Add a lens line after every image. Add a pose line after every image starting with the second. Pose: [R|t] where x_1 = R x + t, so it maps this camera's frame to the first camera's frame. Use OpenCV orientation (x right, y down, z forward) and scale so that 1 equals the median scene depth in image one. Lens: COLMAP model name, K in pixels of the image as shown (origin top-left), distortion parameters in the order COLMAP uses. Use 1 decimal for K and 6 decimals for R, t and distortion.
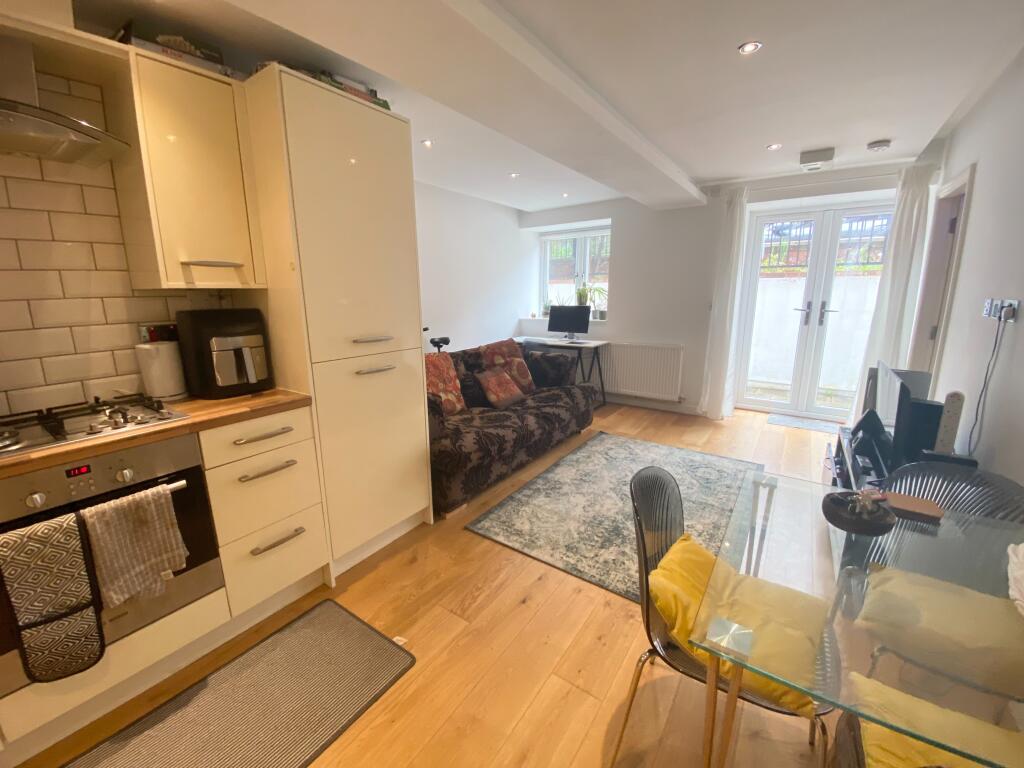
lens RADIAL K [[418.3, 0, 508.4], [0, 418.3, 377.2], [0, 0, 1]] dist [-0.007284, -0.008293]
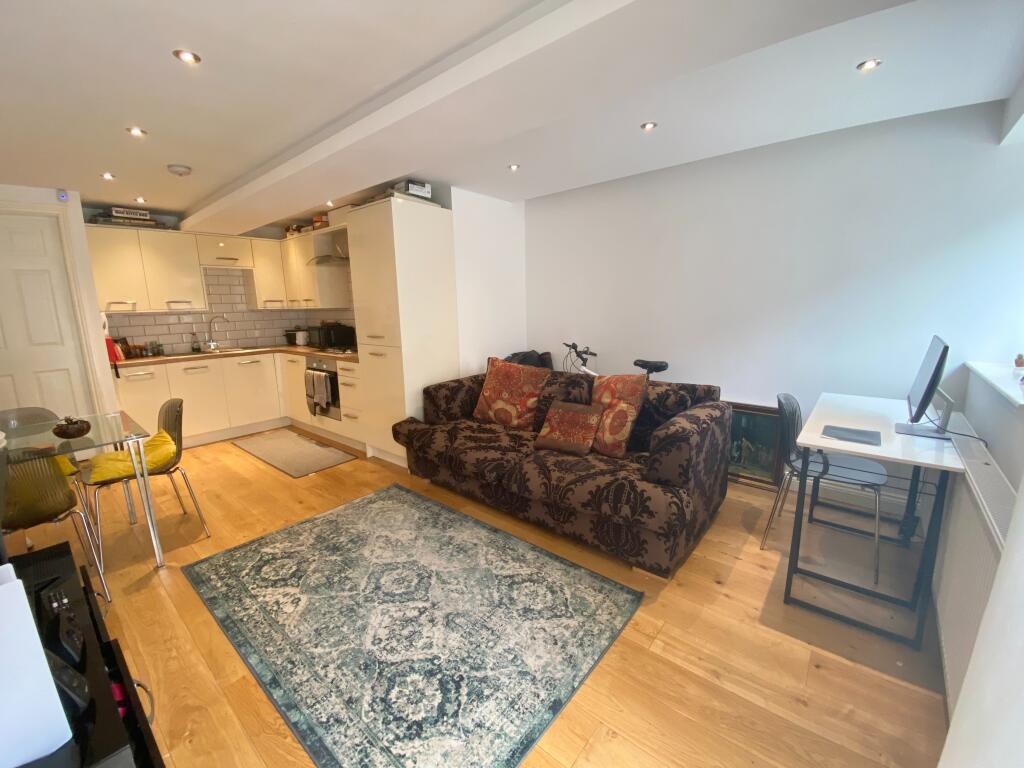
lens RADIAL K [[418.3, 0, 494.8], [0, 418.3, 372.9], [0, 0, 1]] dist [-0.007284, -0.008293]
pose [[-0.110208, 0.170713, -0.979138, 1.610255], [-0.178090, 0.965804, 0.188433, -0.423446], [0.977823, 0.195142, -0.076037, 1.965730]]
